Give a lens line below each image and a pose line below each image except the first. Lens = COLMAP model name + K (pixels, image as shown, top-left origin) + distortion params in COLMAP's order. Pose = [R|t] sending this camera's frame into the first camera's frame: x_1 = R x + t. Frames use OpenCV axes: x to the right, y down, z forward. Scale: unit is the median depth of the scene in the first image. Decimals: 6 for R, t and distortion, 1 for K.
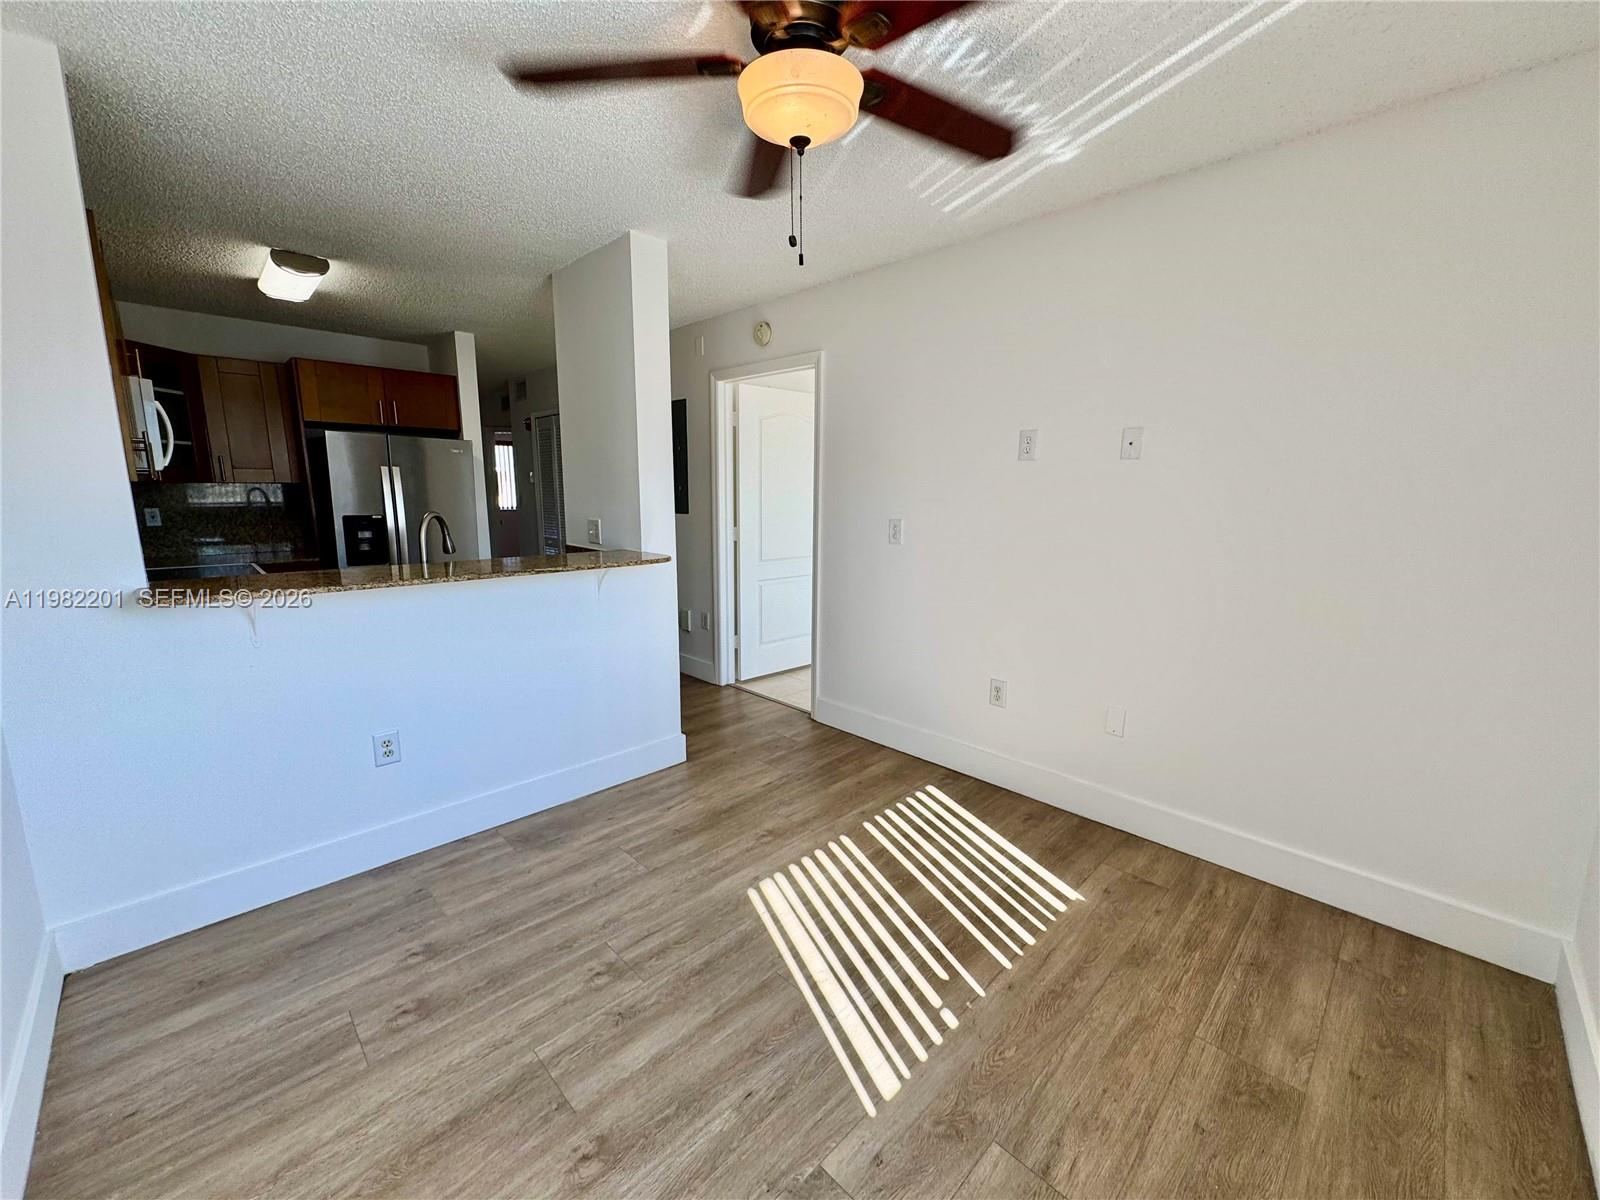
lens RADIAL K [[636.0, 0, 799.7], [0, 636.0, 600.5], [0, 0, 1]] dist [-0.002835, 0.000590]
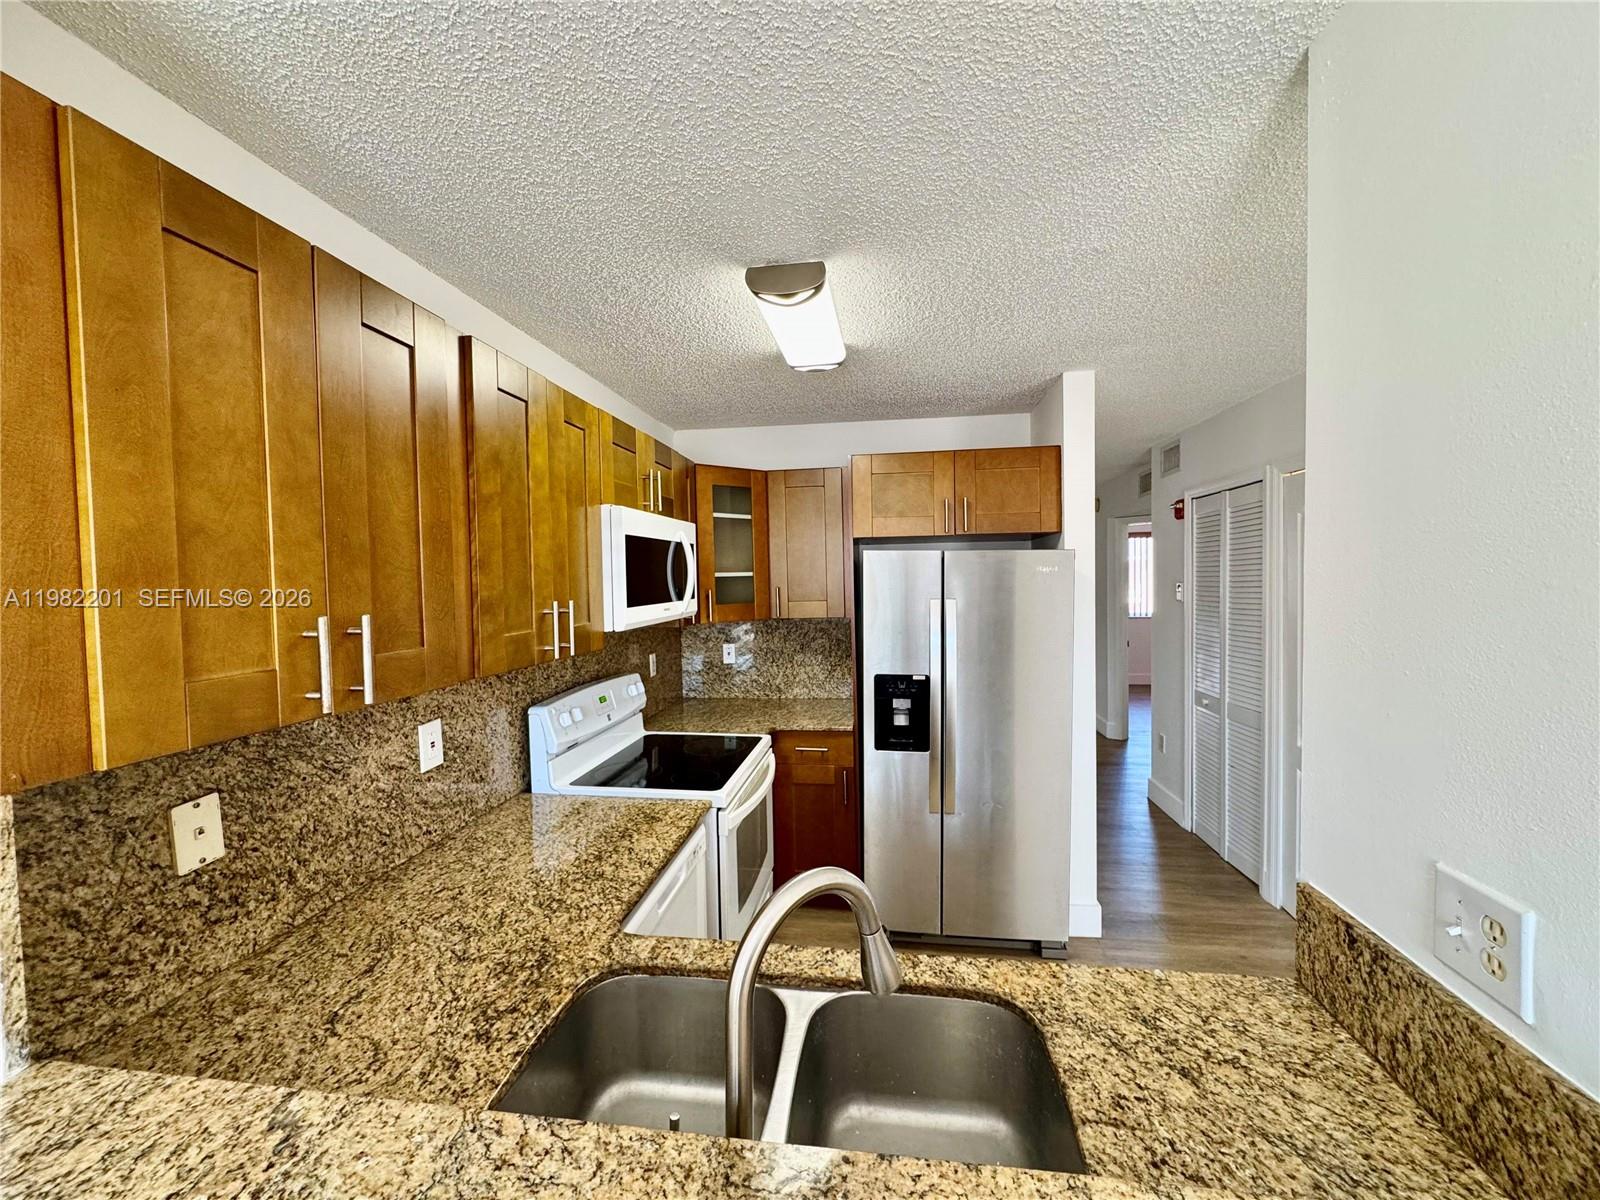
lens RADIAL K [[636.0, 0, 801.2], [0, 636.0, 598.9], [0, 0, 1]] dist [-0.002835, 0.000590]
pose [[0.604338, 0.008083, -0.796687, -0.408448], [-0.116412, 0.990113, -0.078261, -0.261307], [0.788177, 0.140040, 0.599304, 0.917523]]
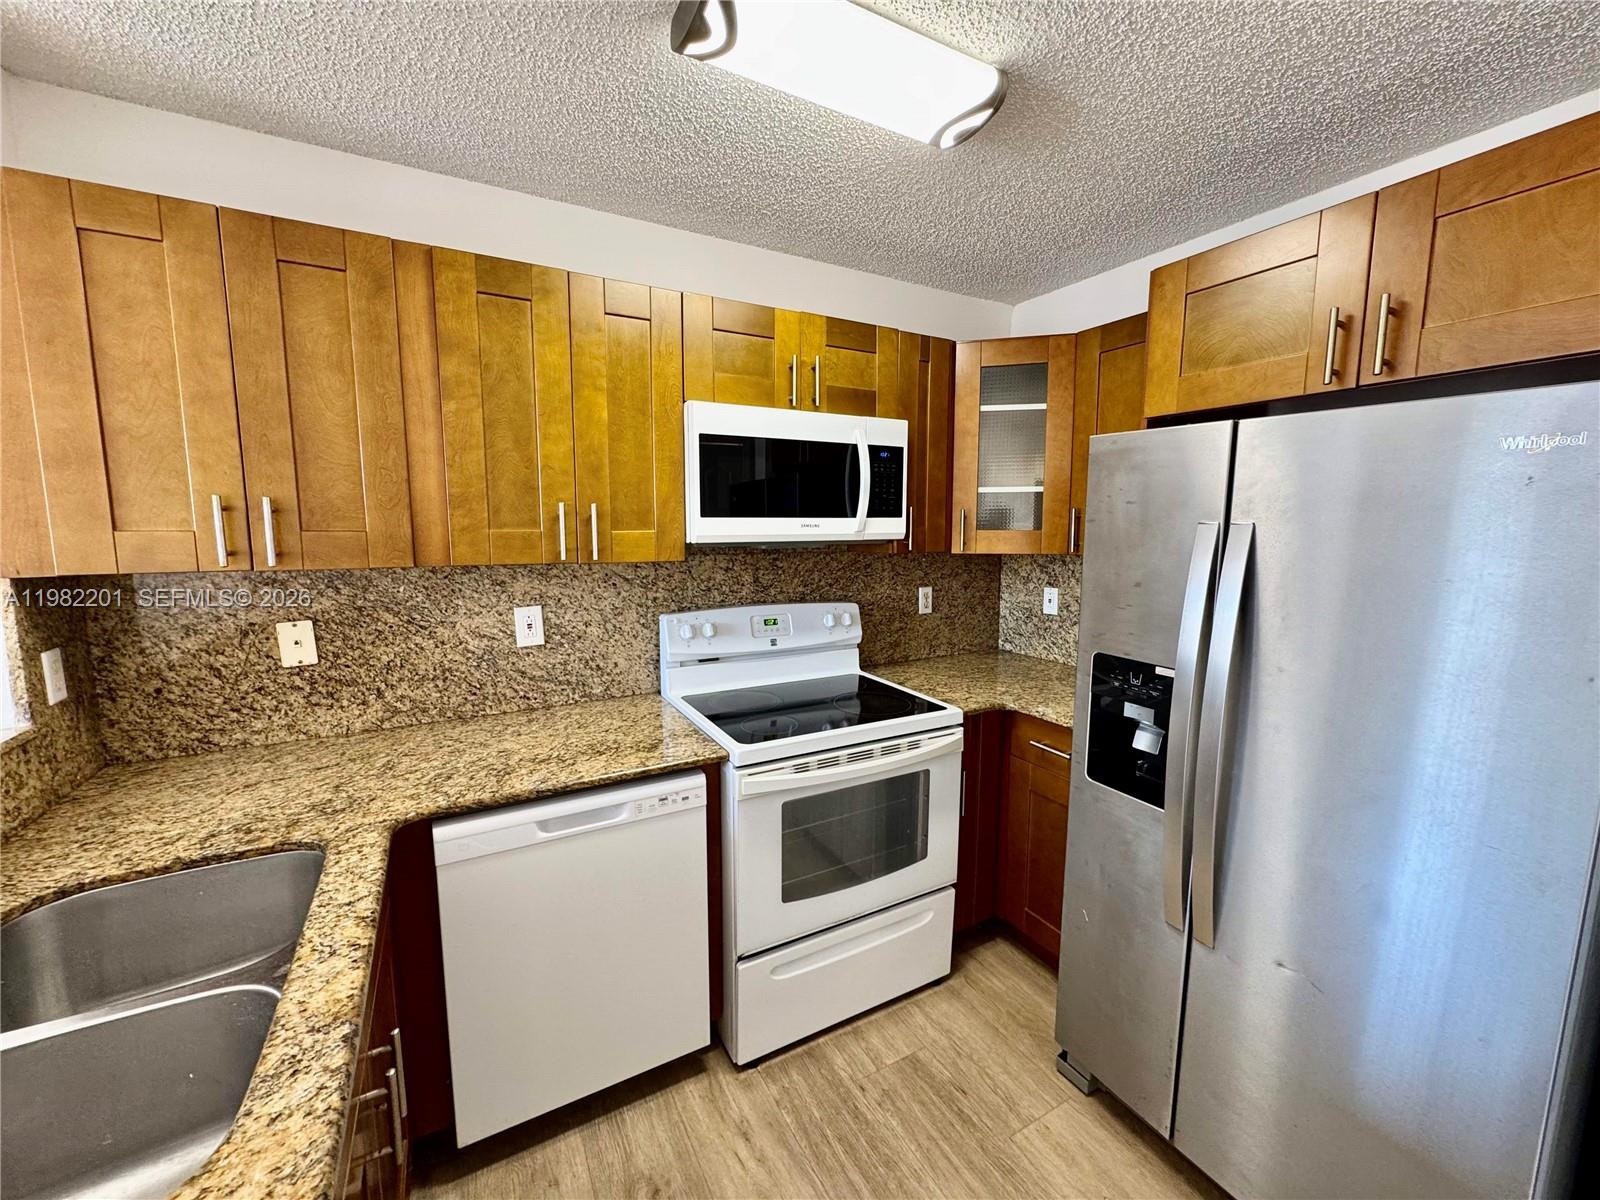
lens RADIAL K [[636.0, 0, 801.0], [0, 636.0, 599.7], [0, 0, 1]] dist [-0.002835, 0.000590]
pose [[-0.271417, 0.107529, -0.956436, -0.526332], [-0.173805, 0.971926, 0.158593, -0.337634], [0.946639, 0.209278, -0.245108, 1.593507]]
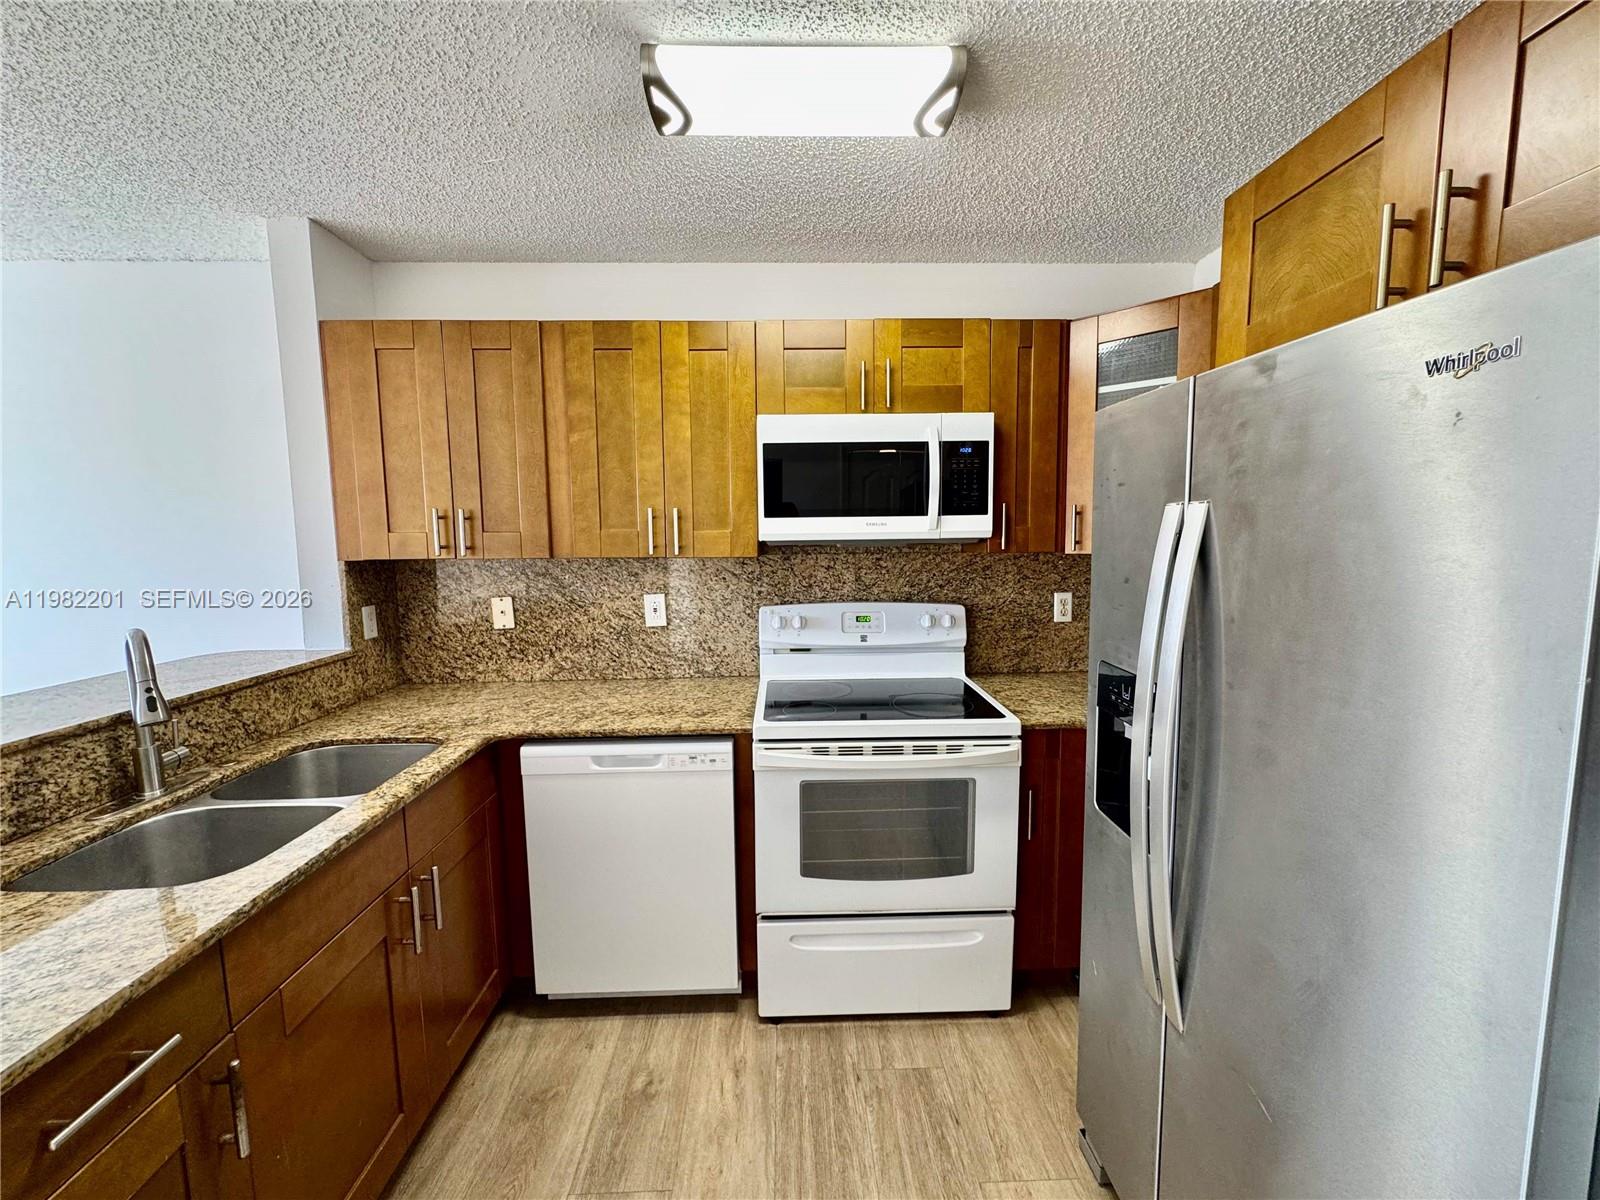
lens RADIAL K [[636.0, 0, 800.8], [0, 636.0, 599.3], [0, 0, 1]] dist [-0.002835, 0.000590]
pose [[-0.683272, 0.071051, -0.726699, -0.642656], [-0.123644, 0.969622, 0.211057, -0.373441], [0.719619, 0.234061, -0.653730, 1.903706]]
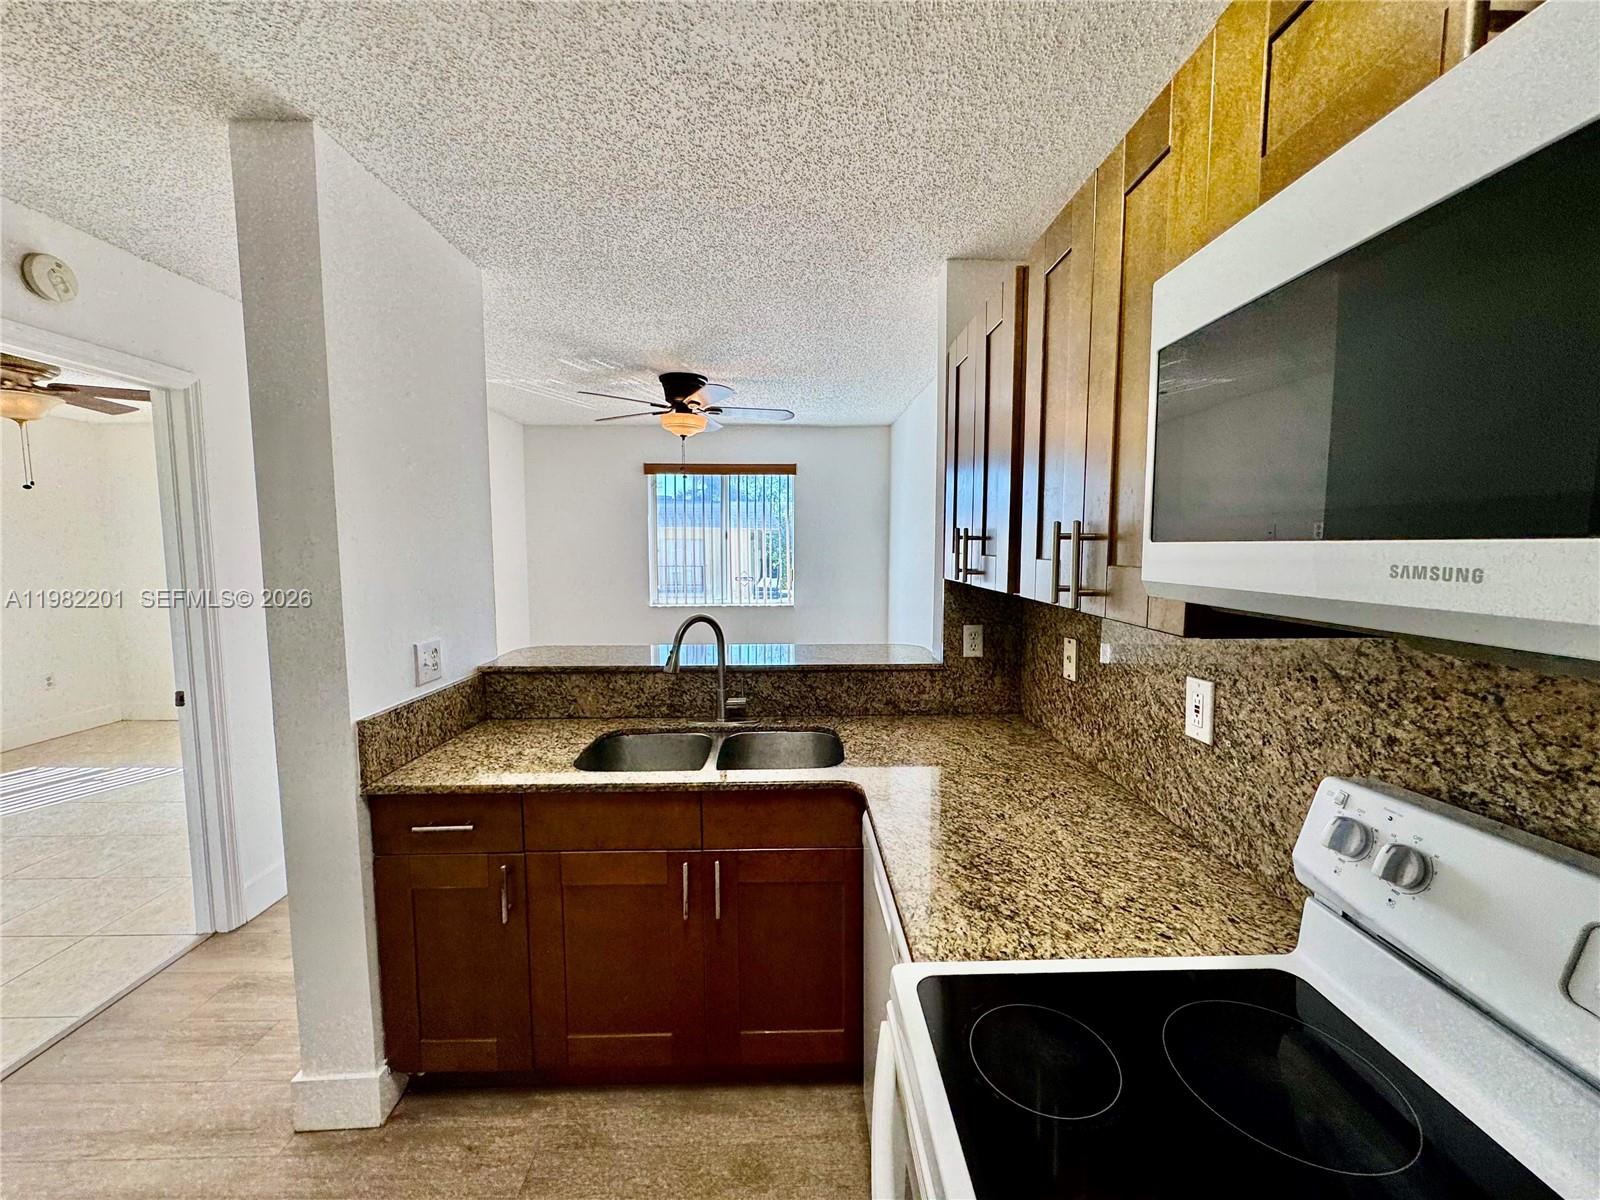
lens RADIAL K [[636.0, 0, 800.5], [0, 636.0, 599.8], [0, 0, 1]] dist [-0.002835, 0.000590]
pose [[-0.725955, -0.069510, 0.684220, -1.364712], [0.114150, 0.968902, 0.219543, -0.357769], [-0.678203, 0.237482, -0.695445, 1.643290]]
